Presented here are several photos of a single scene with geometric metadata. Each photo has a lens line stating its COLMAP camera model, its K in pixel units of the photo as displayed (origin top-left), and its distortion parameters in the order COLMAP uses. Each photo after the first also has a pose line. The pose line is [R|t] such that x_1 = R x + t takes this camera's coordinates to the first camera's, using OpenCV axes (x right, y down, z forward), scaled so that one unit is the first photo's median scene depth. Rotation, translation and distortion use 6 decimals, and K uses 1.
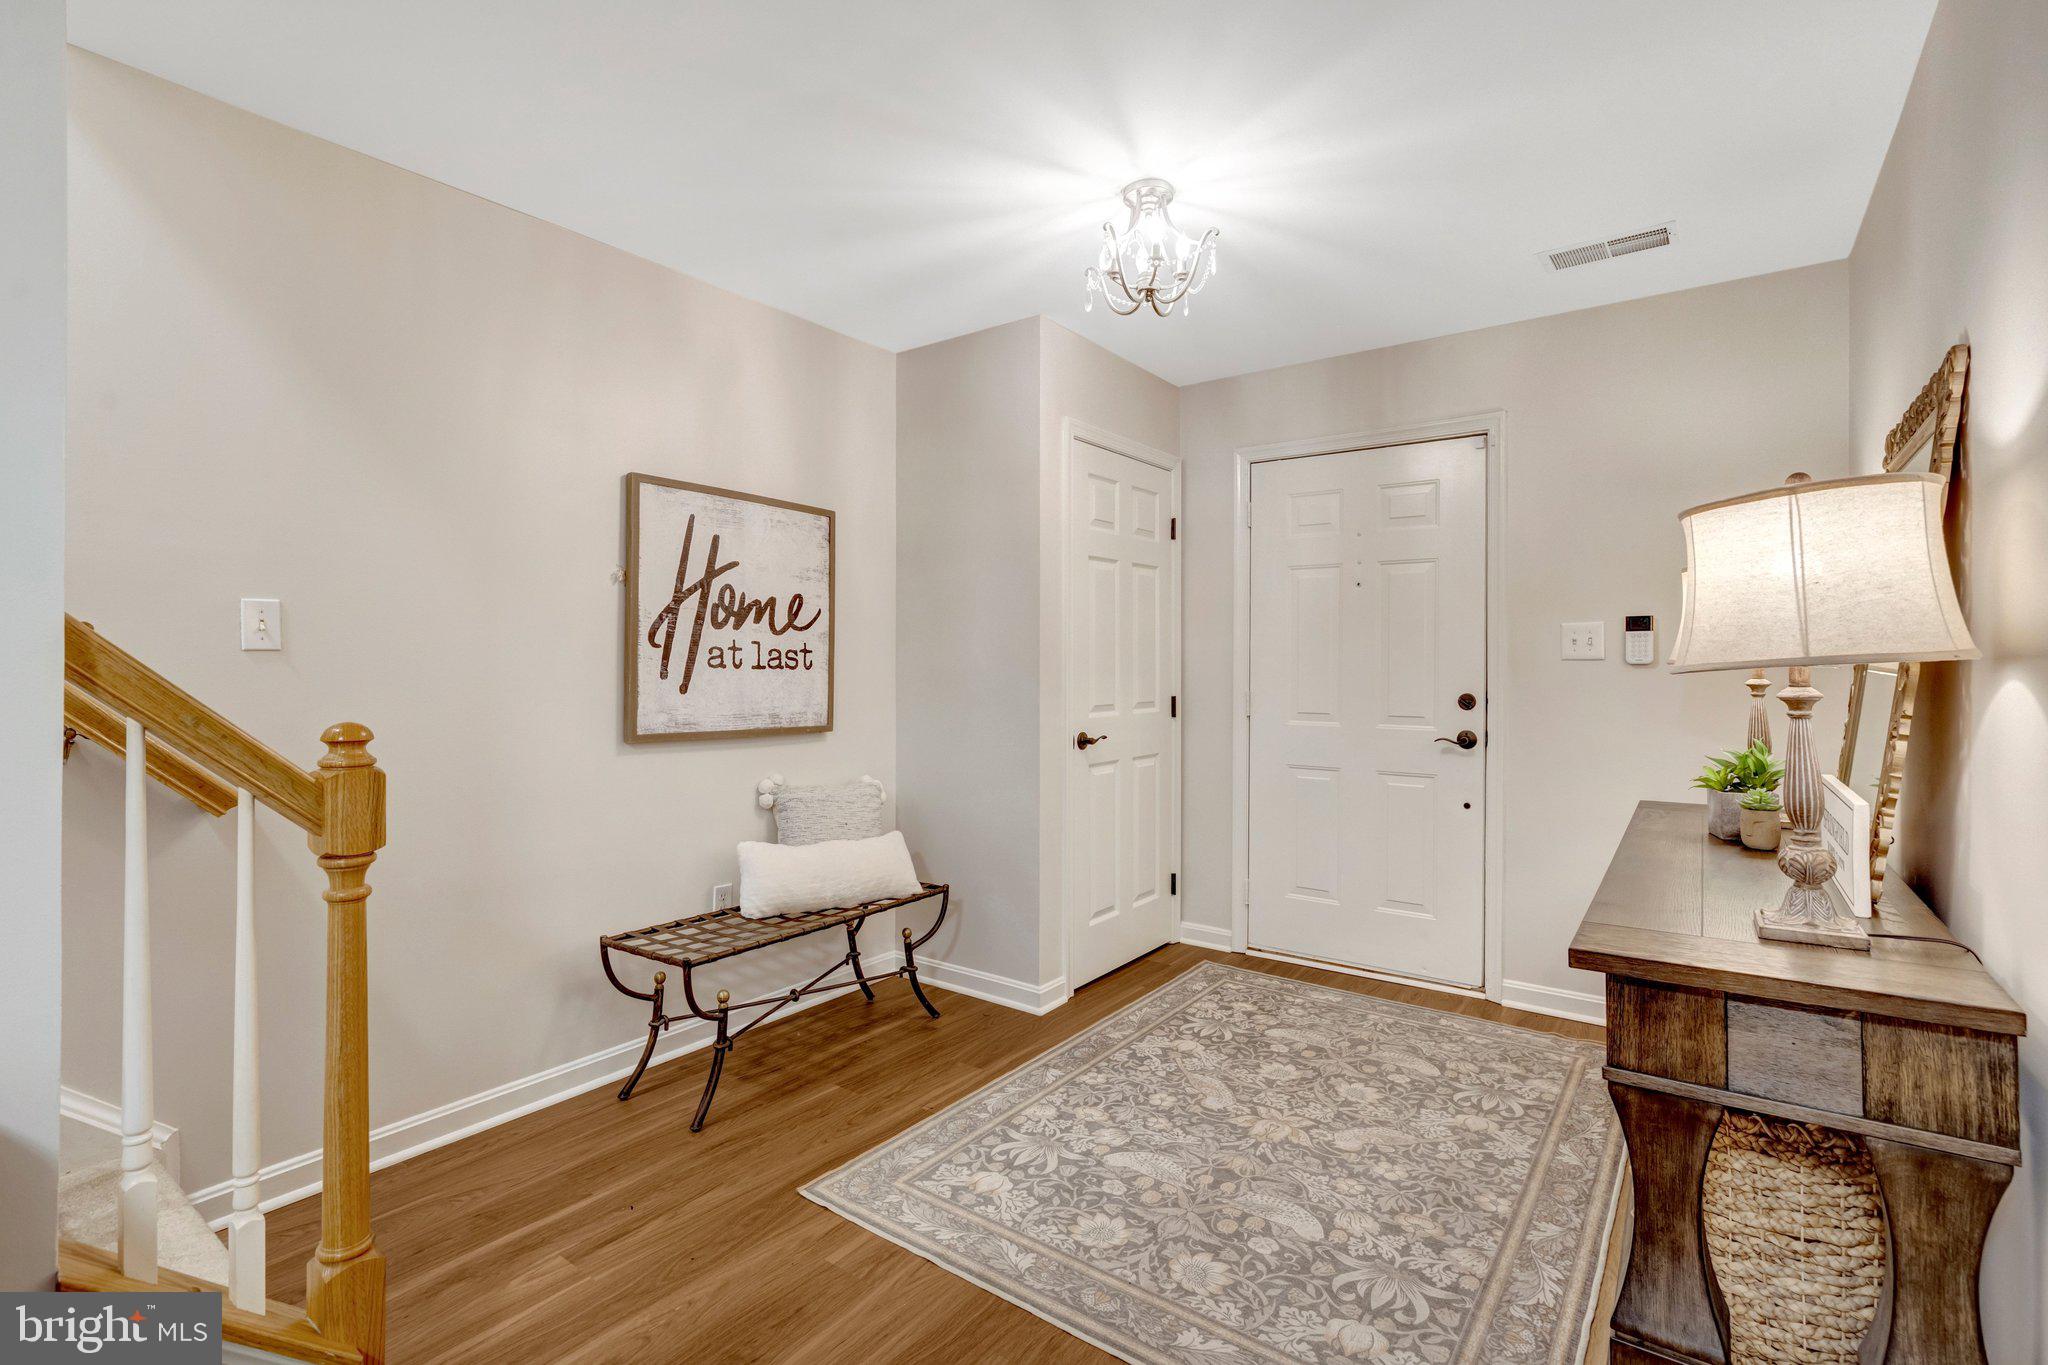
lens RADIAL K [[948.4, 0, 1024.0], [0, 948.4, 682.5], [0, 0, 1]] dist [-0.002542, 0.000016]
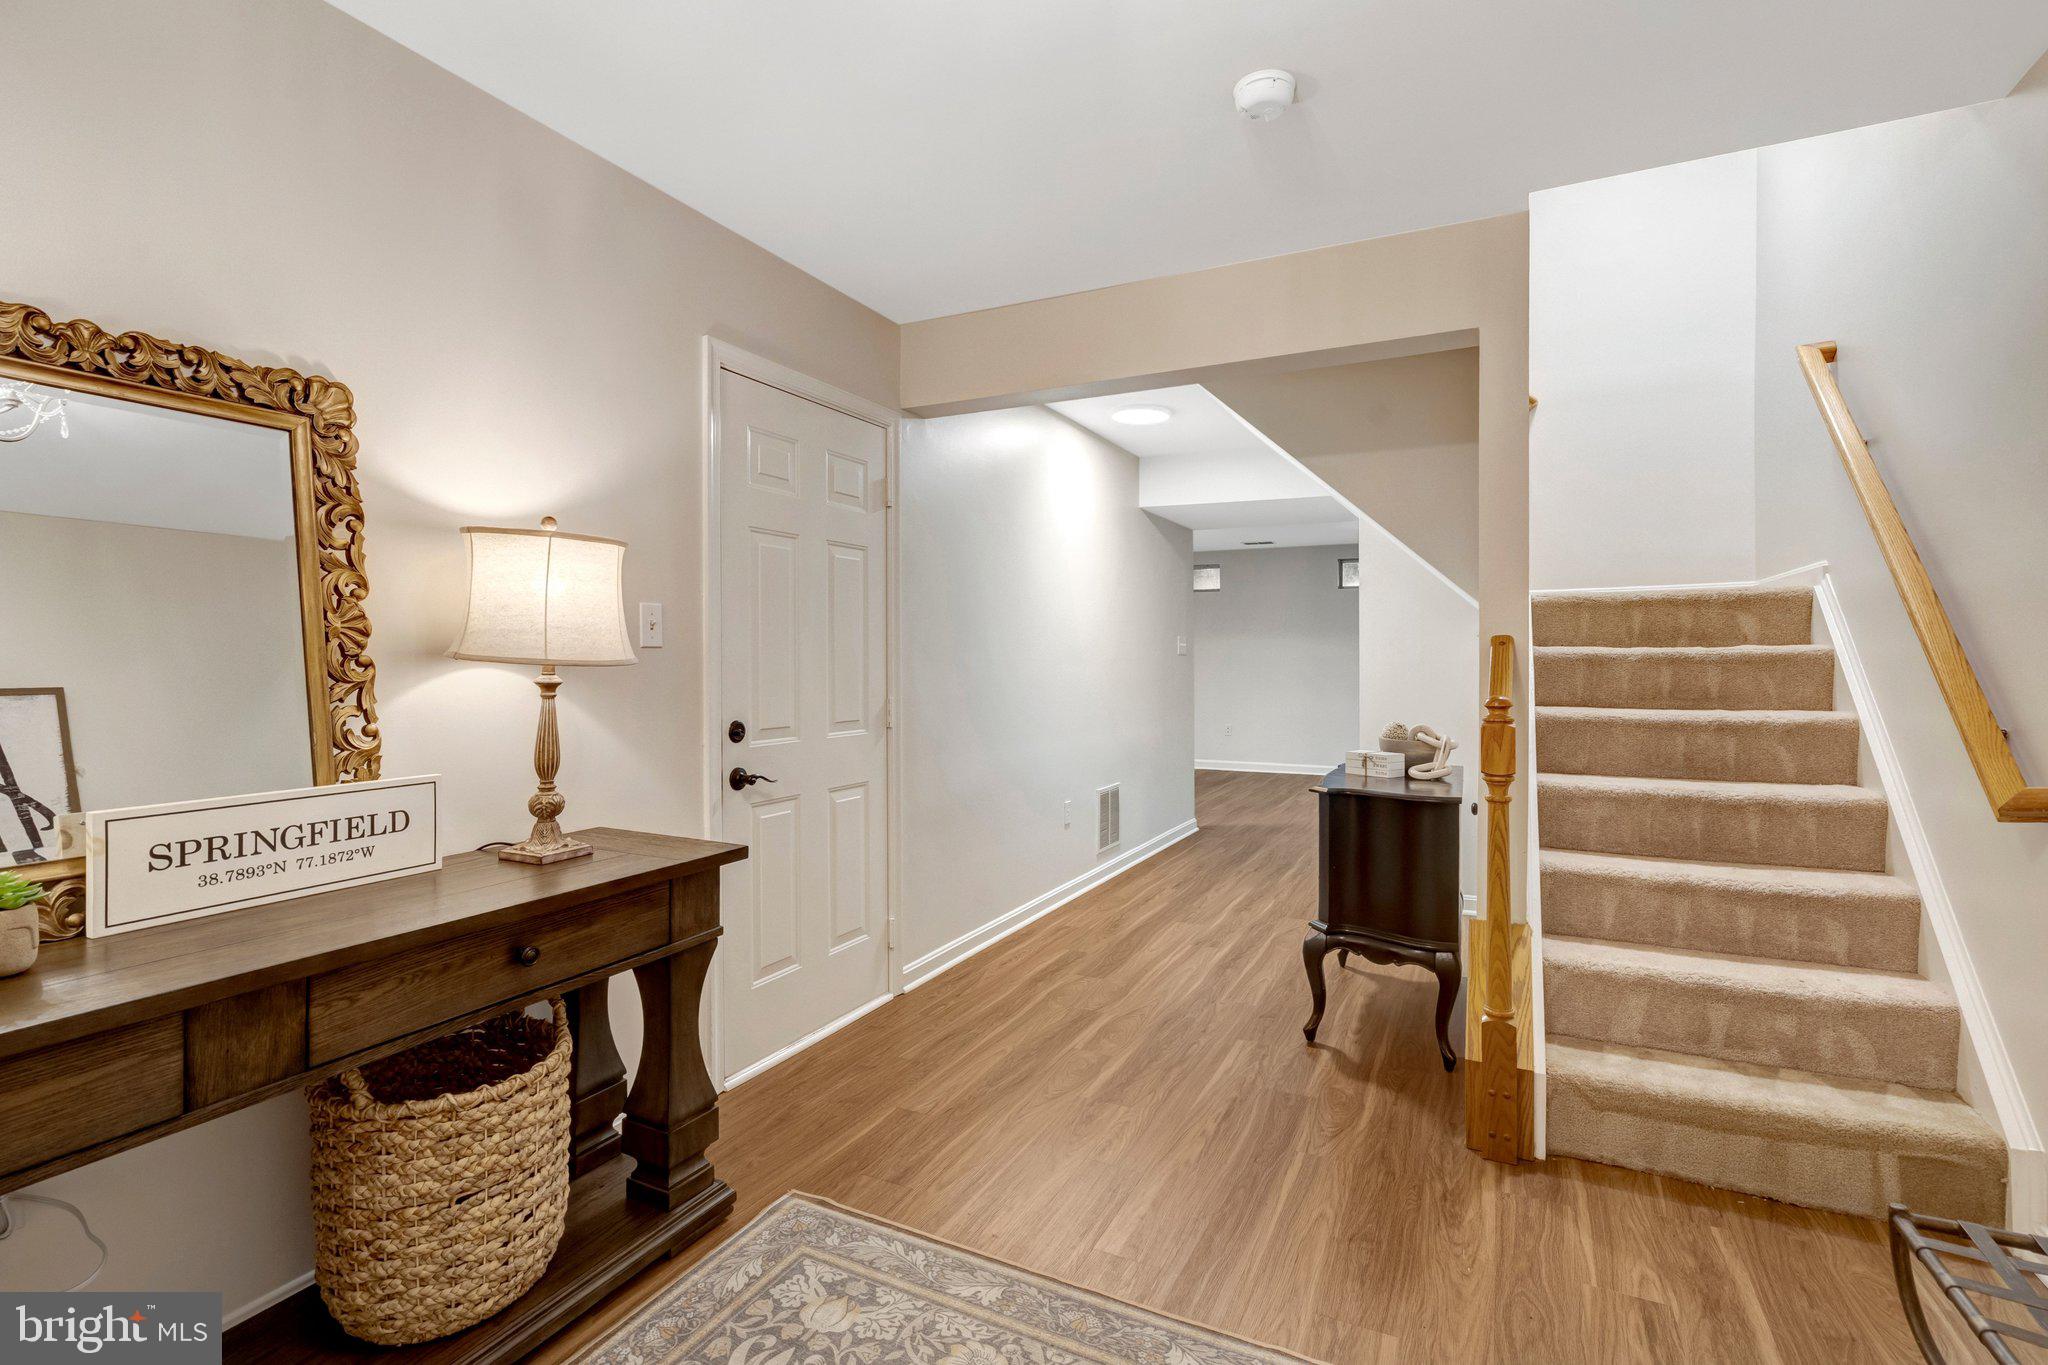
lens RADIAL K [[956.4, 0, 1021.8], [0, 956.4, 641.1], [0, 0, 1]] dist [-0.003159, 0.001025]
pose [[-0.985966, -0.002649, -0.166923, 0.307463], [-0.003991, 0.999962, 0.007705, -0.044746], [0.166897, 0.008263, -0.985940, 1.972410]]
